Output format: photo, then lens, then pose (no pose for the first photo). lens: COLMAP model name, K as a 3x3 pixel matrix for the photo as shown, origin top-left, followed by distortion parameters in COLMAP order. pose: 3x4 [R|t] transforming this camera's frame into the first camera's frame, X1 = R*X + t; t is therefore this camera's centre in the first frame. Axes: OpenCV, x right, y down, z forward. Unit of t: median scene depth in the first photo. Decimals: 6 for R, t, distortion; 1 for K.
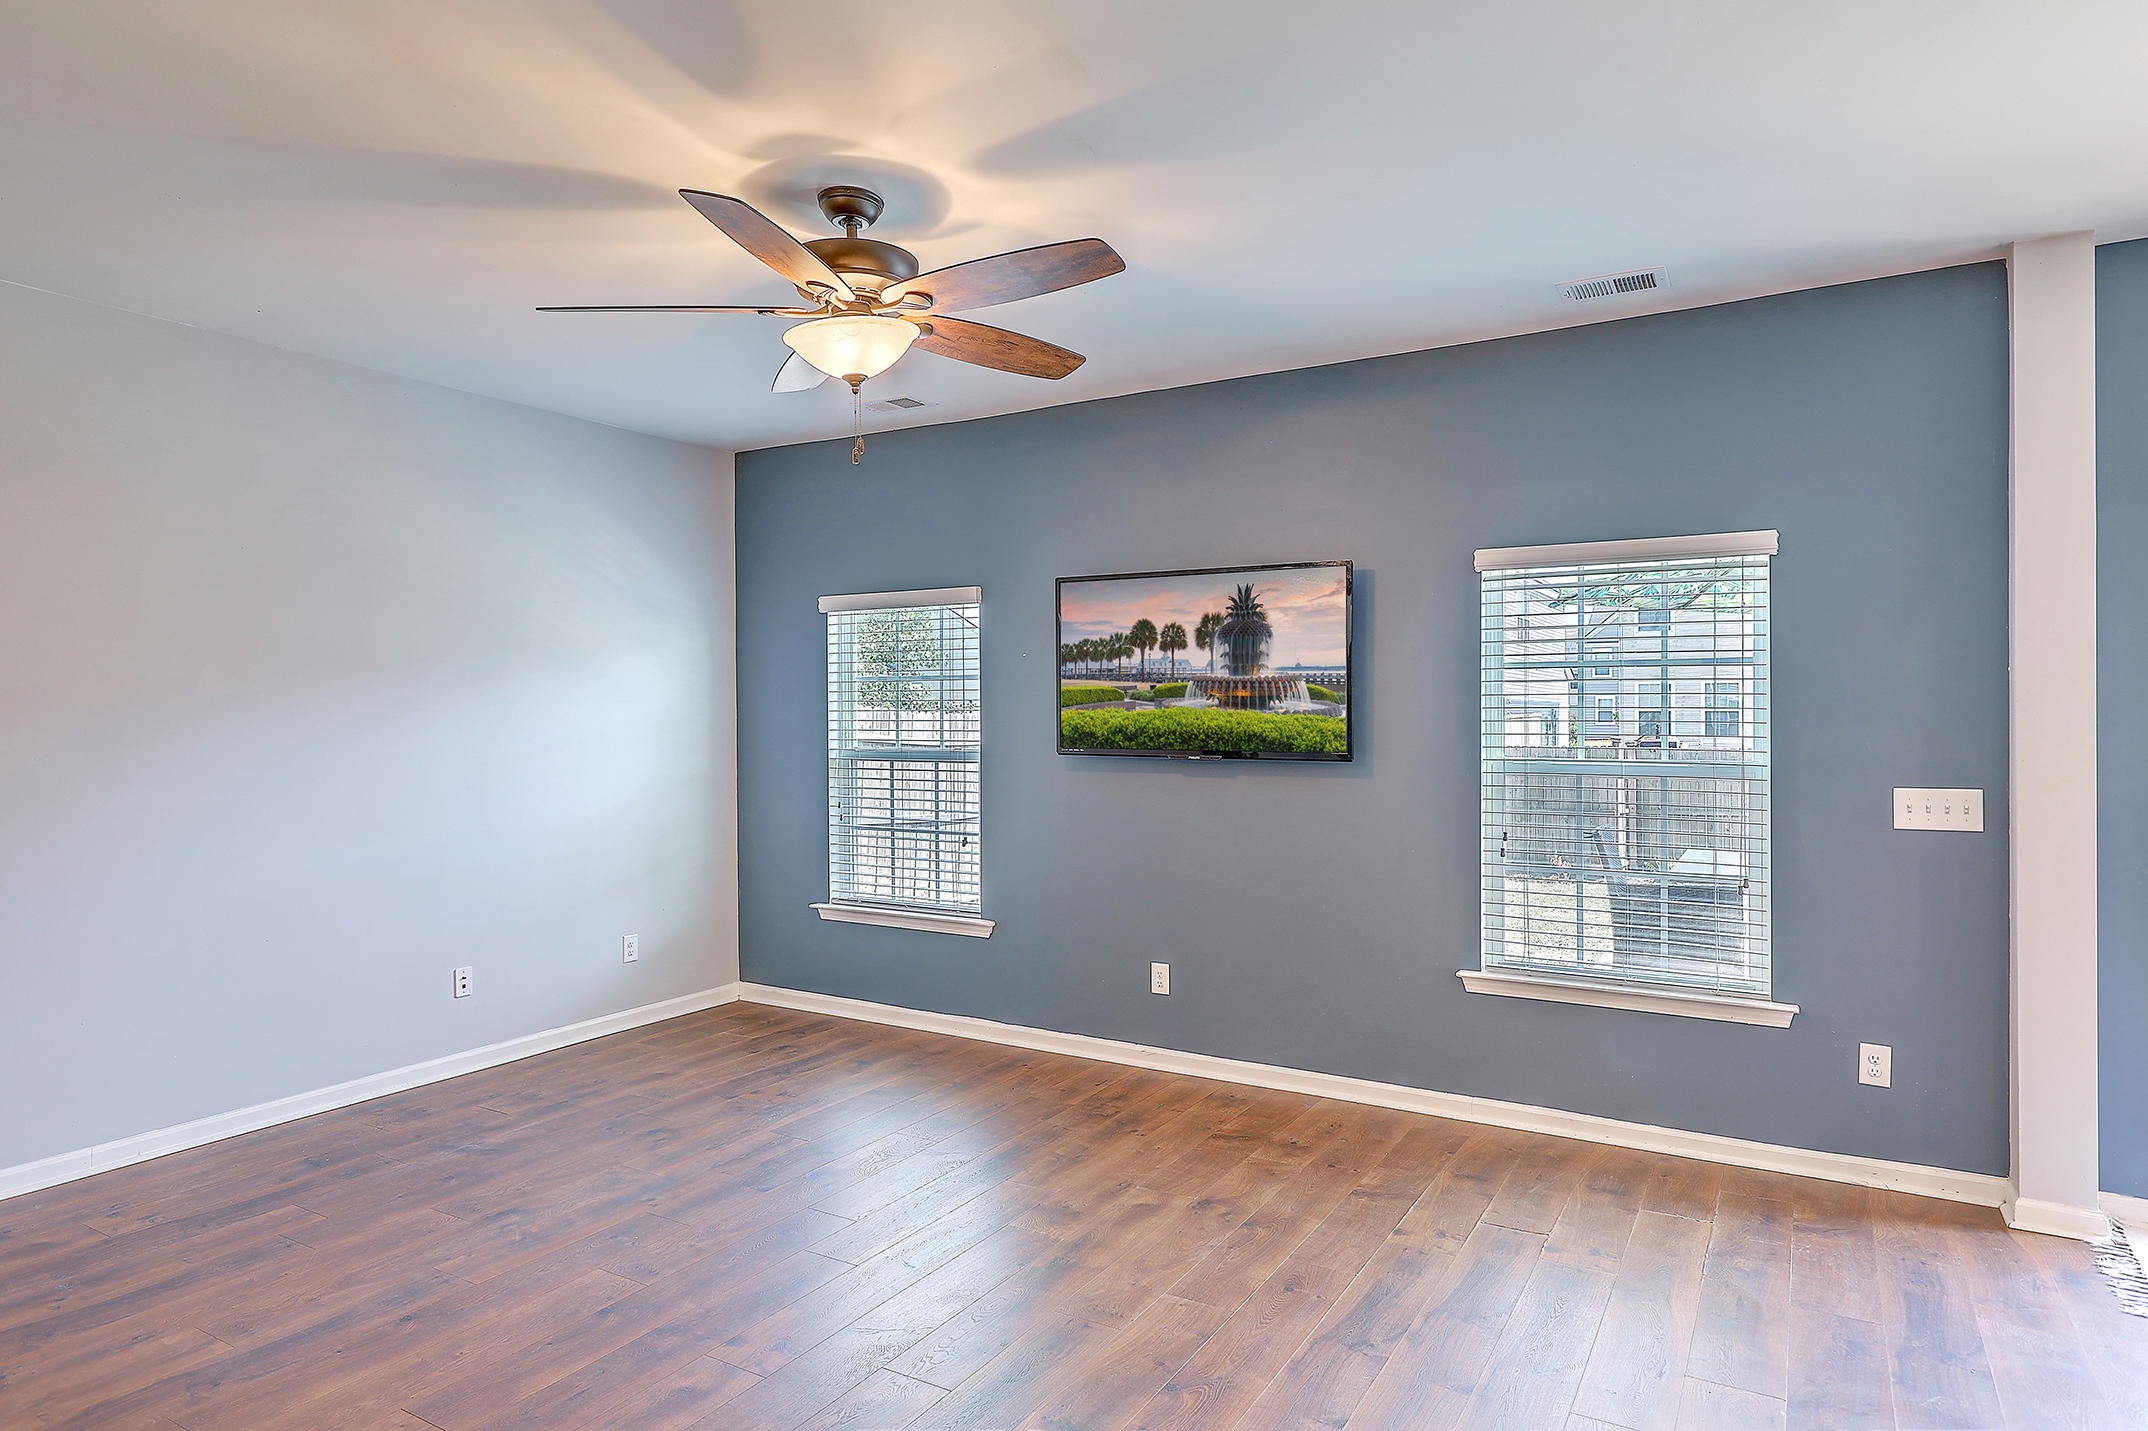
lens RADIAL K [[1213.8, 0, 1066.9], [0, 1213.8, 719.4], [0, 0, 1]] dist [0.004346, -0.001138]
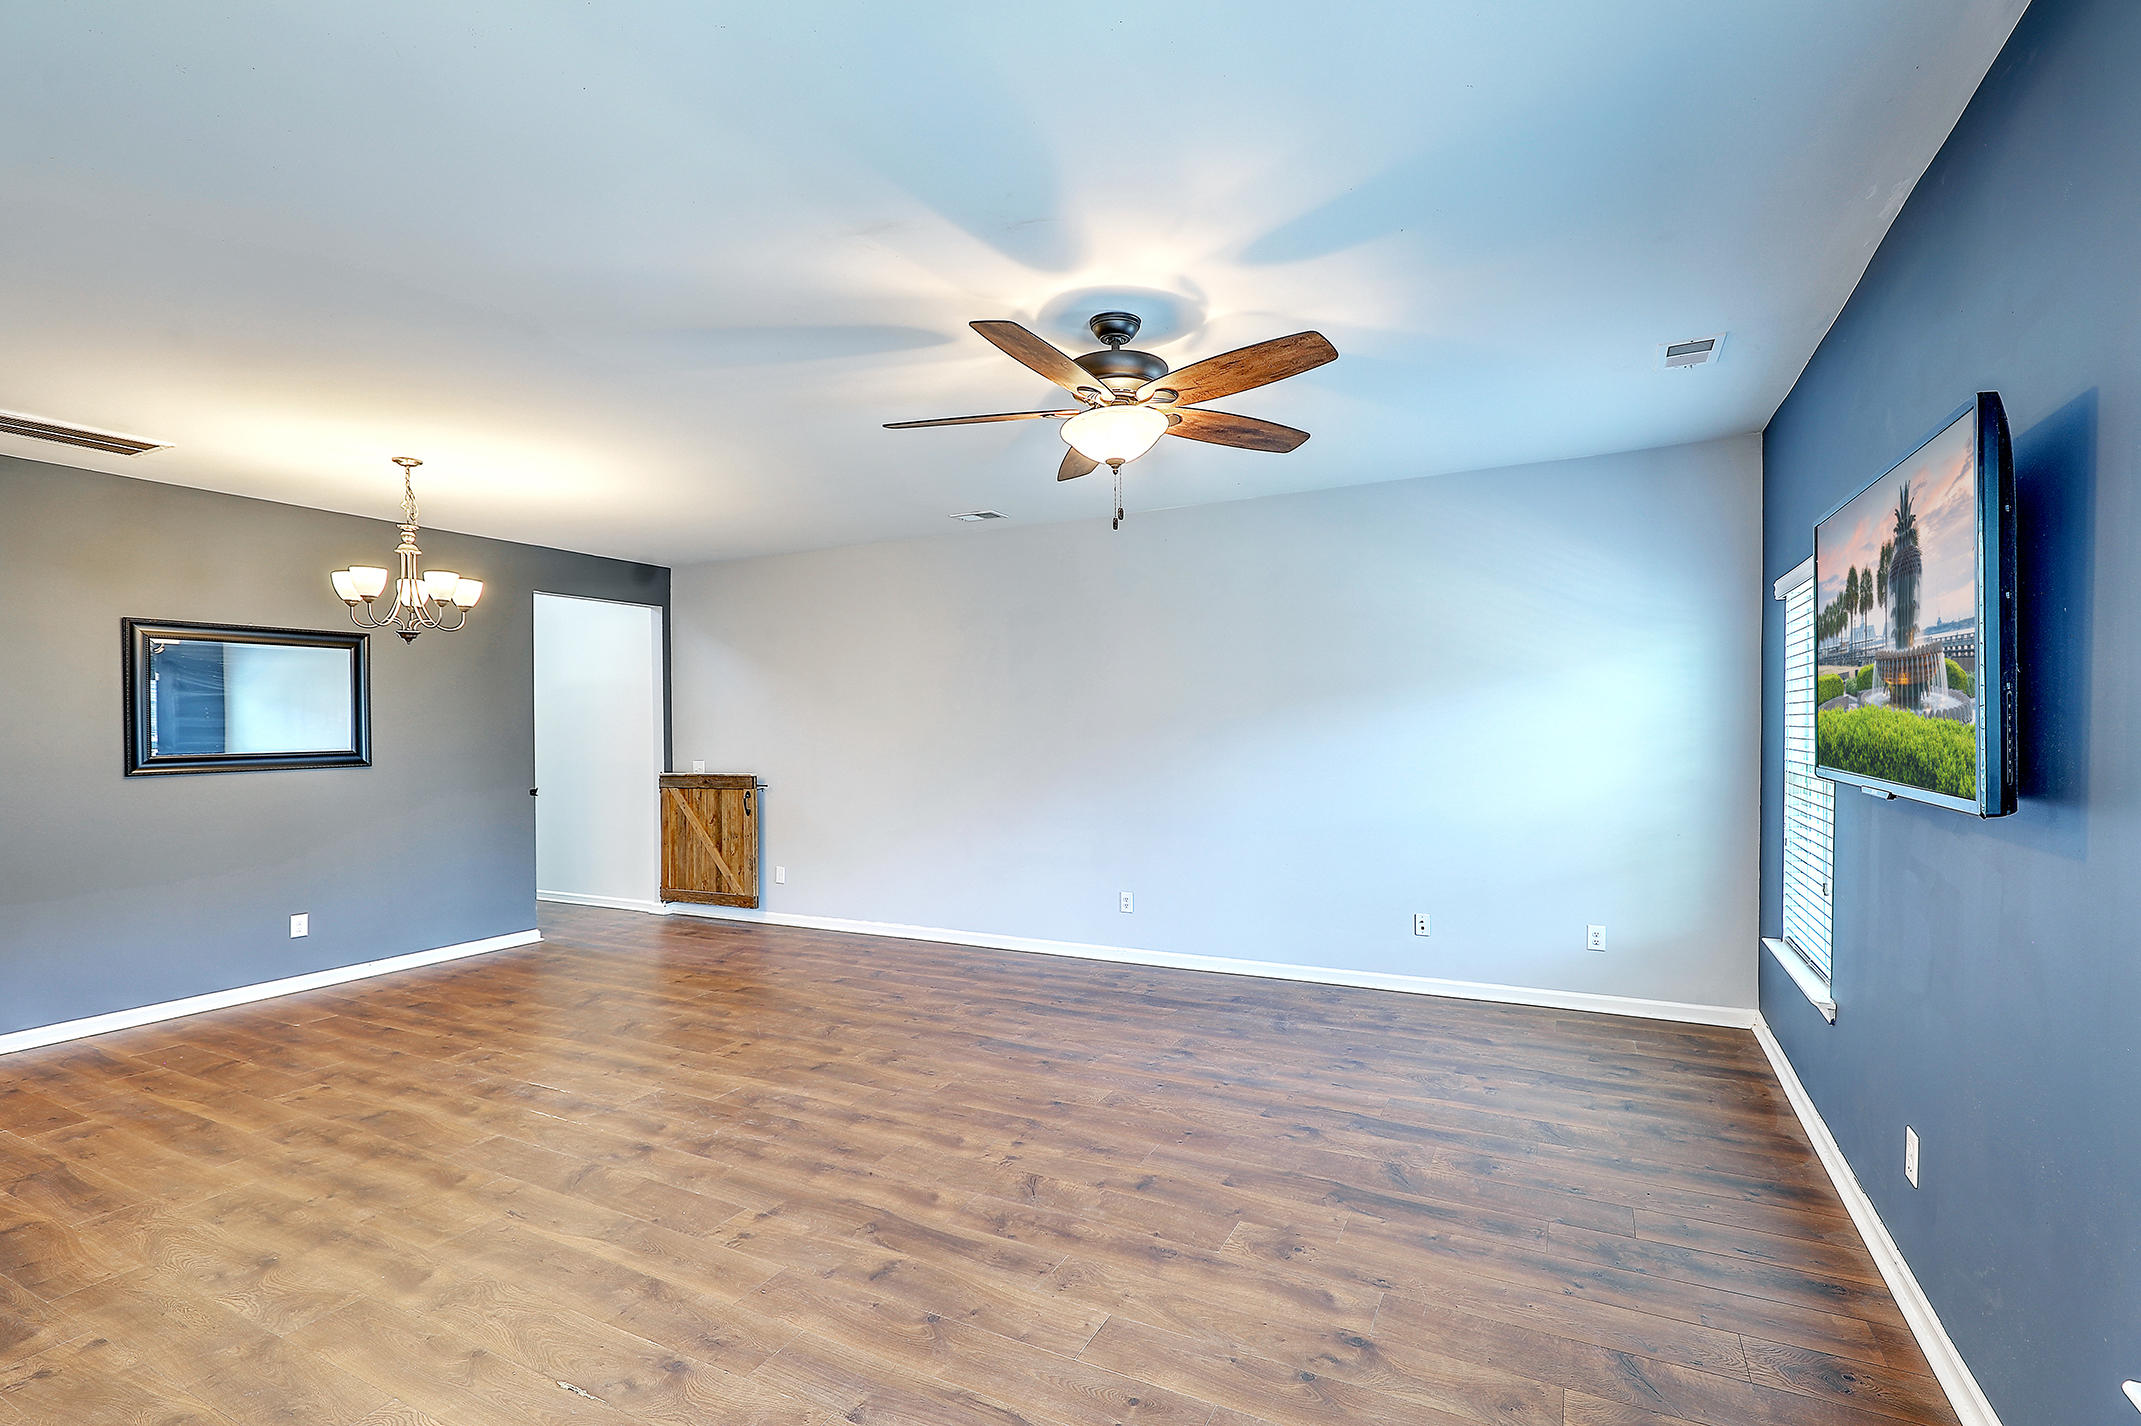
lens RADIAL K [[963.3, 0, 1086.4], [0, 963.3, 729.1], [0, 0, 1]] dist [0.000613, -0.001162]
pose [[0.082856, 0.004128, -0.996553, 0.571689], [0.008486, 0.999952, 0.004847, -0.004441], [0.996525, -0.008859, 0.082817, 0.613993]]
